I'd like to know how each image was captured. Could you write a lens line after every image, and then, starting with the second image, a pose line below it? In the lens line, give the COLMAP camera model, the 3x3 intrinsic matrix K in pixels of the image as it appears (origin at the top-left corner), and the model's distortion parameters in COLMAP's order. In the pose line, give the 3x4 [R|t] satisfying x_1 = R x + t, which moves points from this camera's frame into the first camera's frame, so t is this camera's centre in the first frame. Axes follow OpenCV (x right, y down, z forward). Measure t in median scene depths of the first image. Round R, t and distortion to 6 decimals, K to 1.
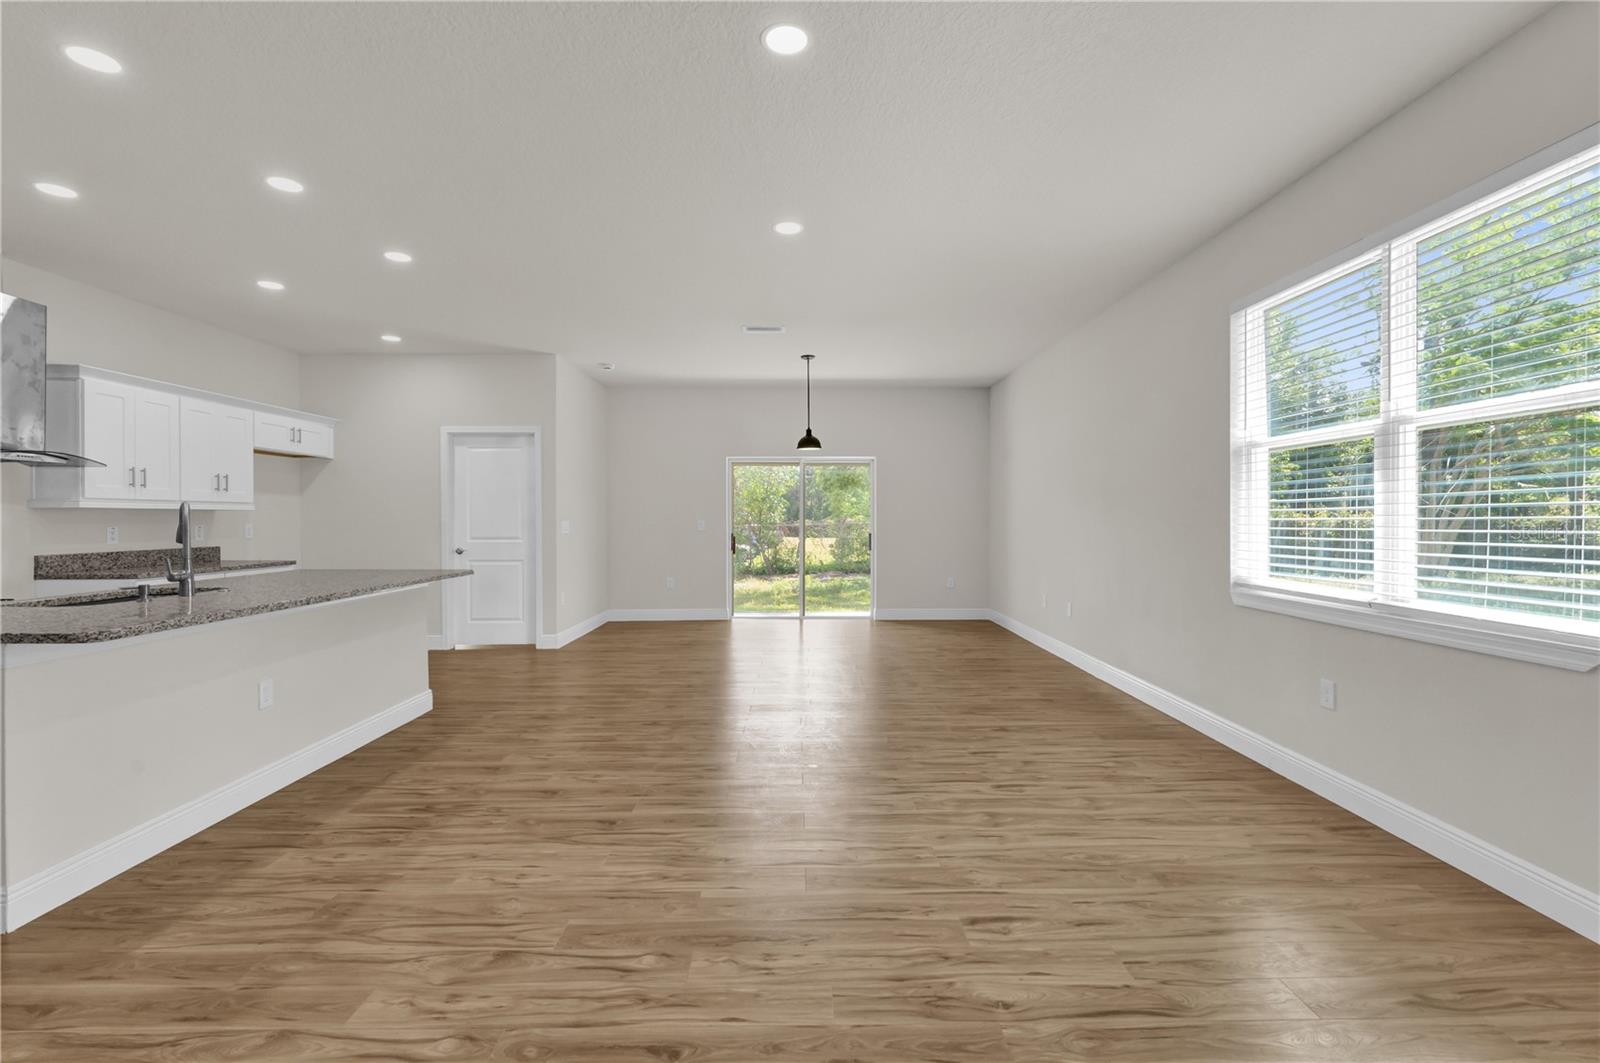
lens RADIAL K [[709.9, 0, 807.1], [0, 709.9, 521.8], [0, 0, 1]] dist [-0.002551, 0.001120]
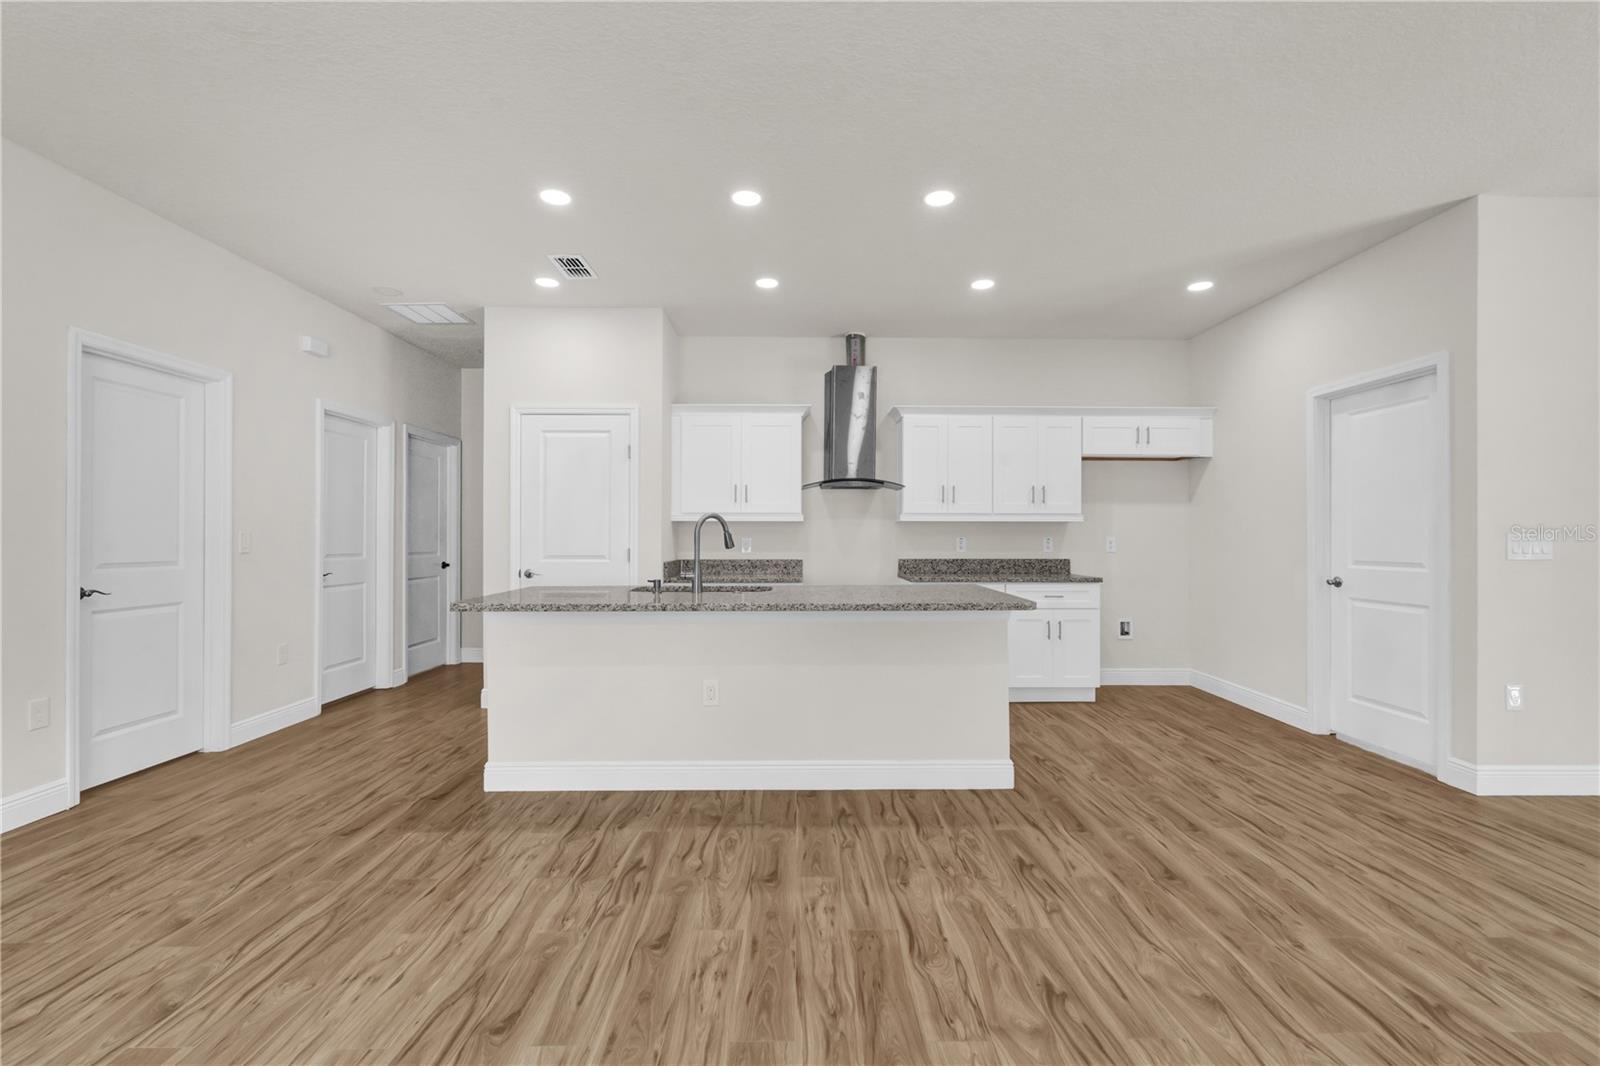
lens RADIAL K [[709.9, 0, 804.3], [0, 709.9, 532.0], [0, 0, 1]] dist [-0.002551, 0.001120]
pose [[-0.000921, -0.004018, -0.999992, 0.284634], [-0.006857, 0.999968, -0.004012, 0.006218], [0.999976, 0.006853, -0.000948, 1.106643]]
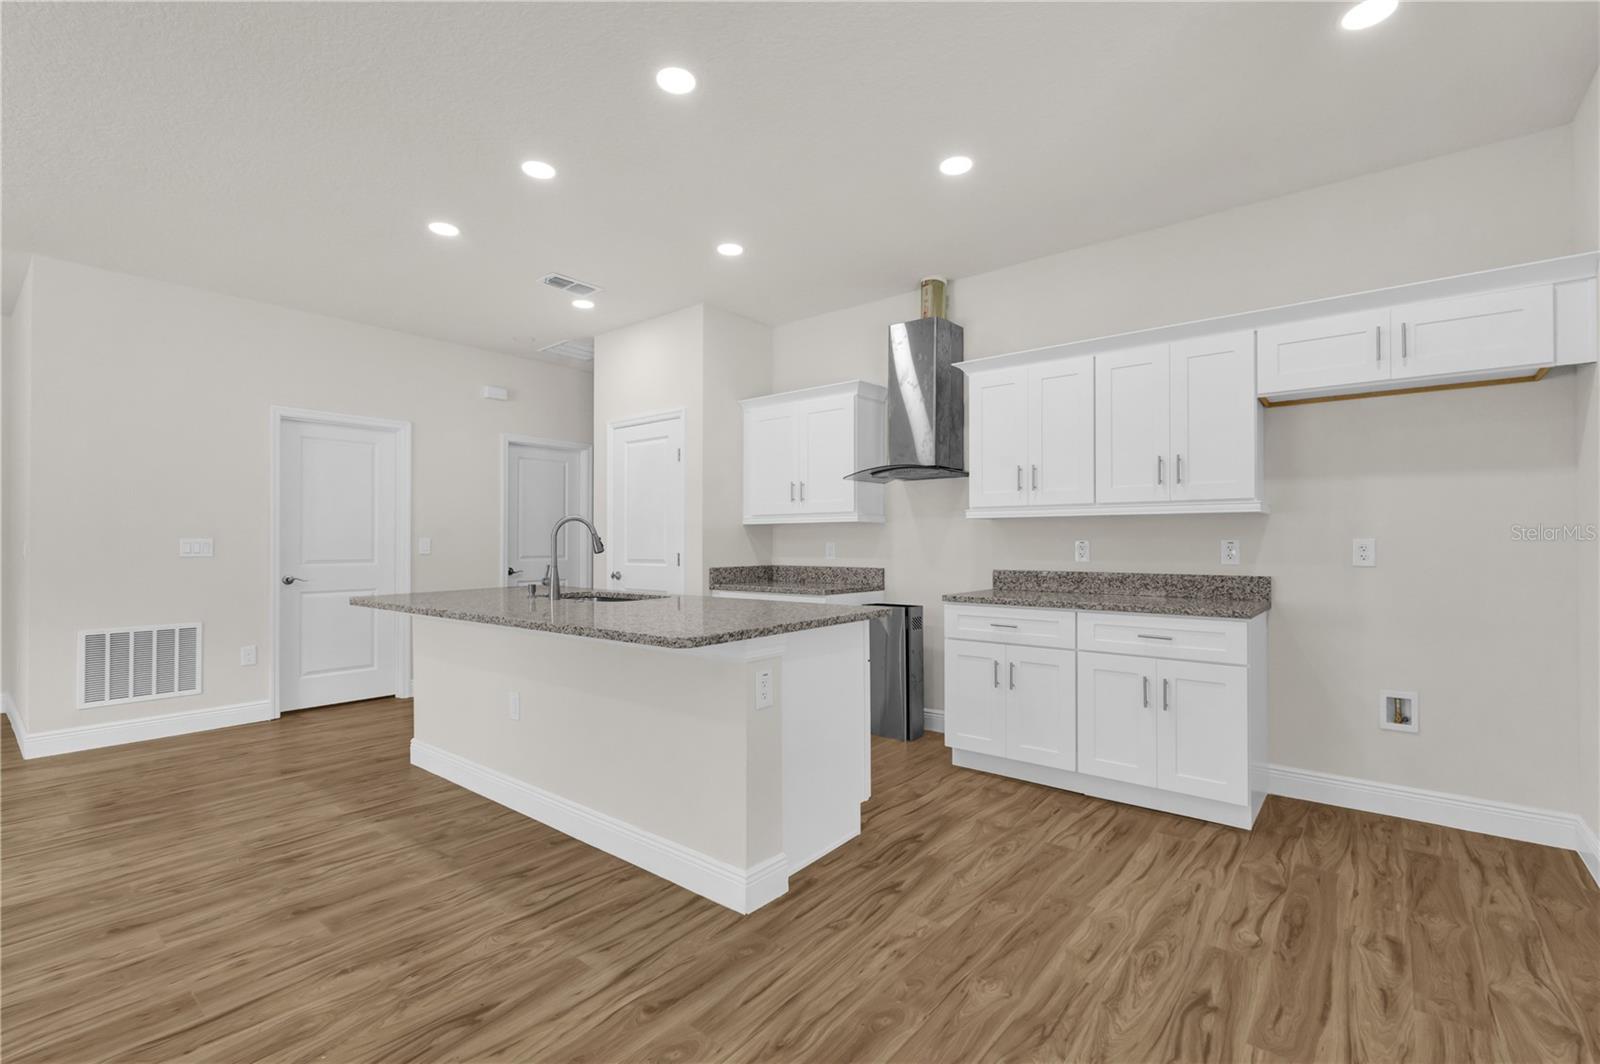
lens RADIAL K [[709.9, 0, 803.8], [0, 709.9, 535.6], [0, 0, 1]] dist [-0.002551, 0.001120]
pose [[-0.641604, -0.004092, -0.767026, -0.252776], [-0.000904, 0.999989, -0.004579, 0.007949], [0.767036, -0.002244, -0.641600, 1.893828]]
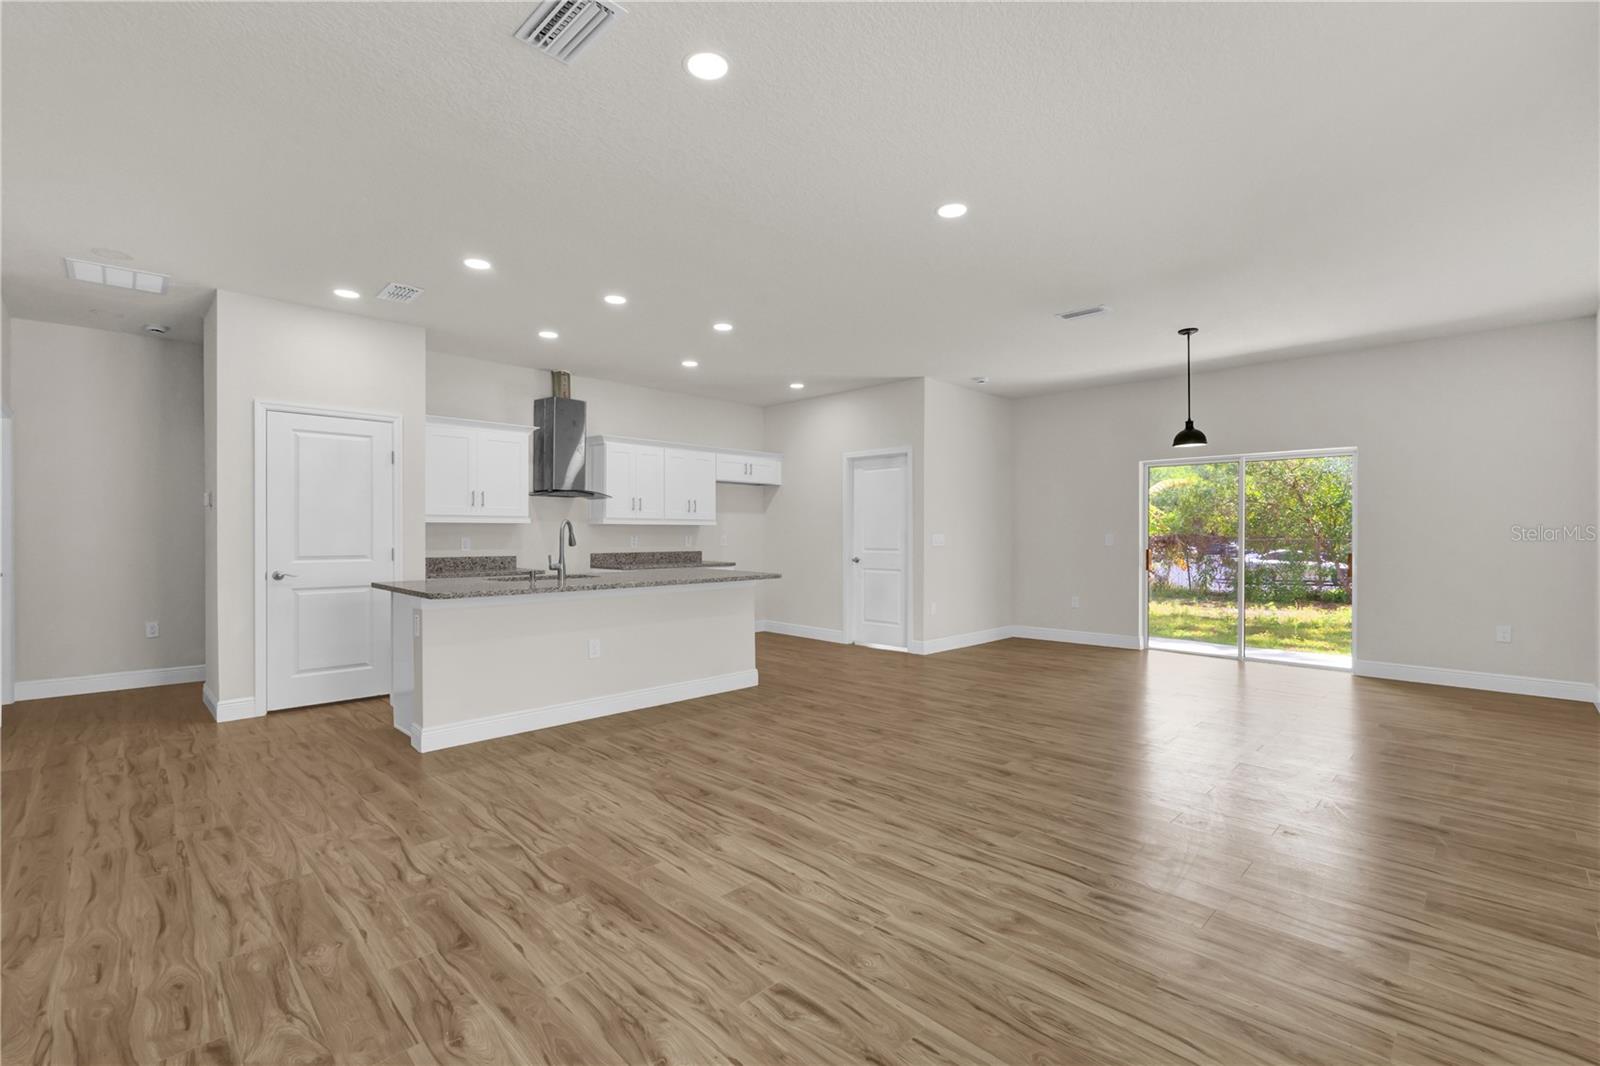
lens RADIAL K [[709.9, 0, 801.2], [0, 709.9, 531.6], [0, 0, 1]] dist [-0.002551, 0.001120]
pose [[0.695667, 0.000390, -0.718364, 0.580747], [-0.005763, 0.999971, -0.005038, 0.003577], [0.718341, 0.007644, 0.695649, 0.271756]]
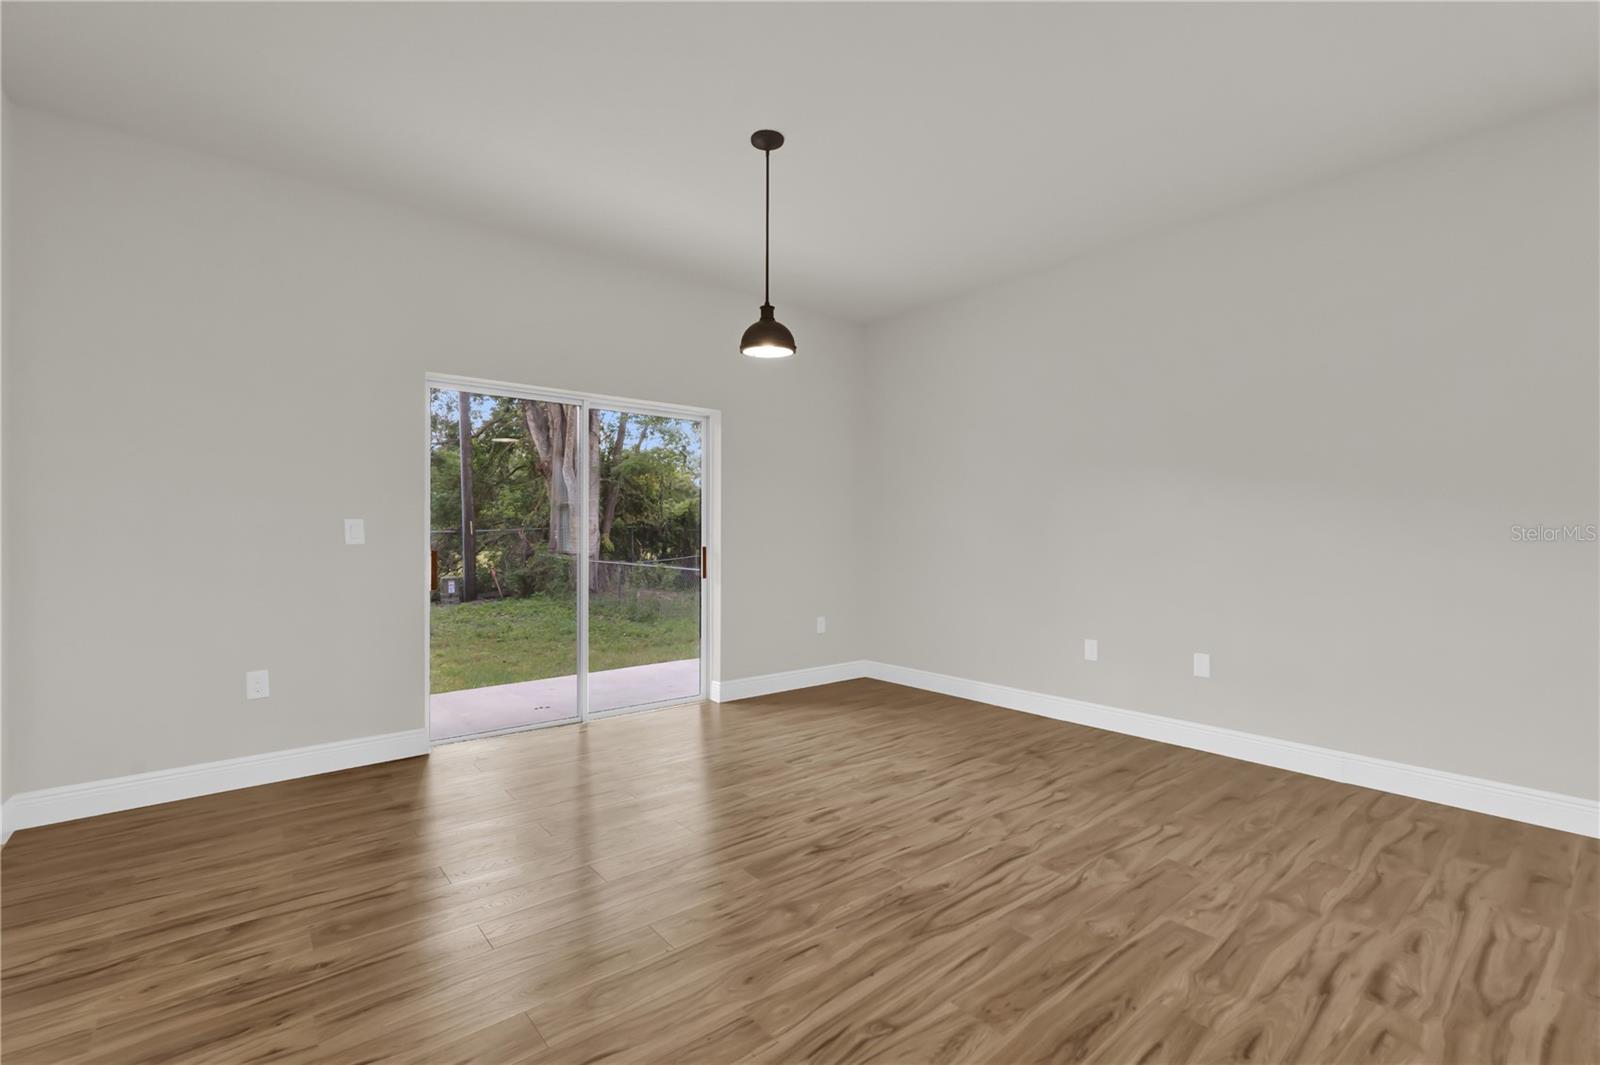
lens RADIAL K [[709.9, 0, 800.5], [0, 709.9, 536.7], [0, 0, 1]] dist [-0.002551, 0.001120]
pose [[0.777076, -0.003341, 0.629398, -0.536512], [0.004846, 0.999988, -0.000676, 0.022052], [-0.629388, 0.003575, 0.777083, 1.389271]]
